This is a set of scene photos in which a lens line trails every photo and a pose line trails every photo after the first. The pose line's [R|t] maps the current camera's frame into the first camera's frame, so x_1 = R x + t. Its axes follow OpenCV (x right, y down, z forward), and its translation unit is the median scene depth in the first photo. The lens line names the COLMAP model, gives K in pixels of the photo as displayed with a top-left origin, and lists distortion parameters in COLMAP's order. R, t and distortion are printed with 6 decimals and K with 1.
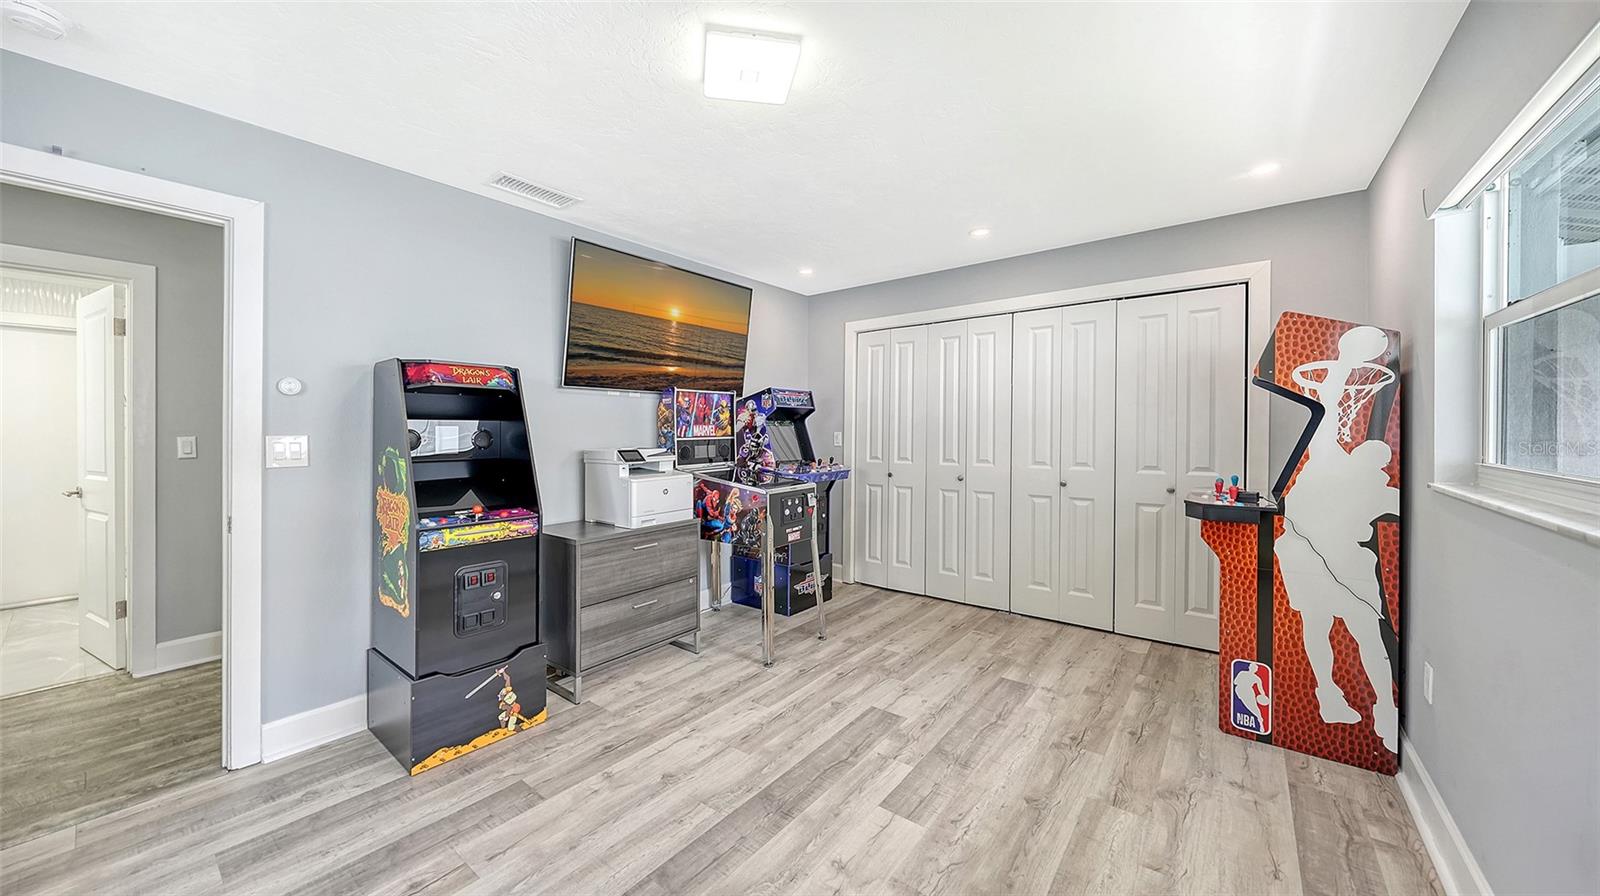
lens RADIAL K [[559.7, 0, 790.0], [0, 559.7, 426.4], [0, 0, 1]] dist [-0.003829, -0.000552]
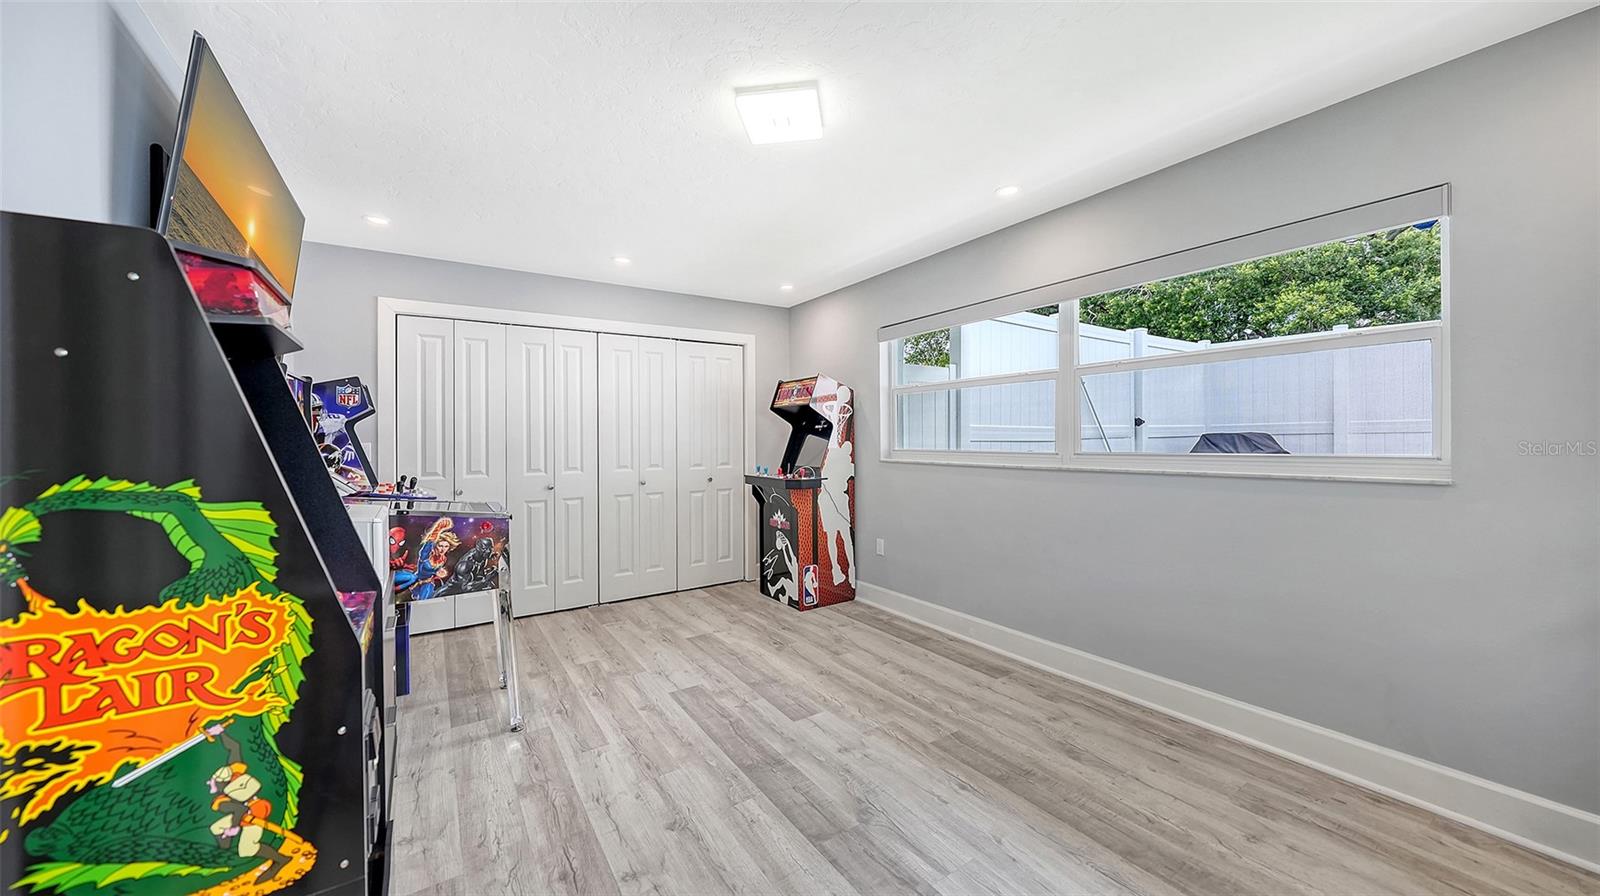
lens RADIAL K [[559.7, 0, 792.4], [0, 559.7, 441.4], [0, 0, 1]] dist [-0.003829, -0.000552]
pose [[0.316208, -0.005123, 0.948676, -0.814347], [0.004867, 0.999981, 0.003778, 0.014316], [-0.948678, 0.003423, 0.316226, 0.443338]]
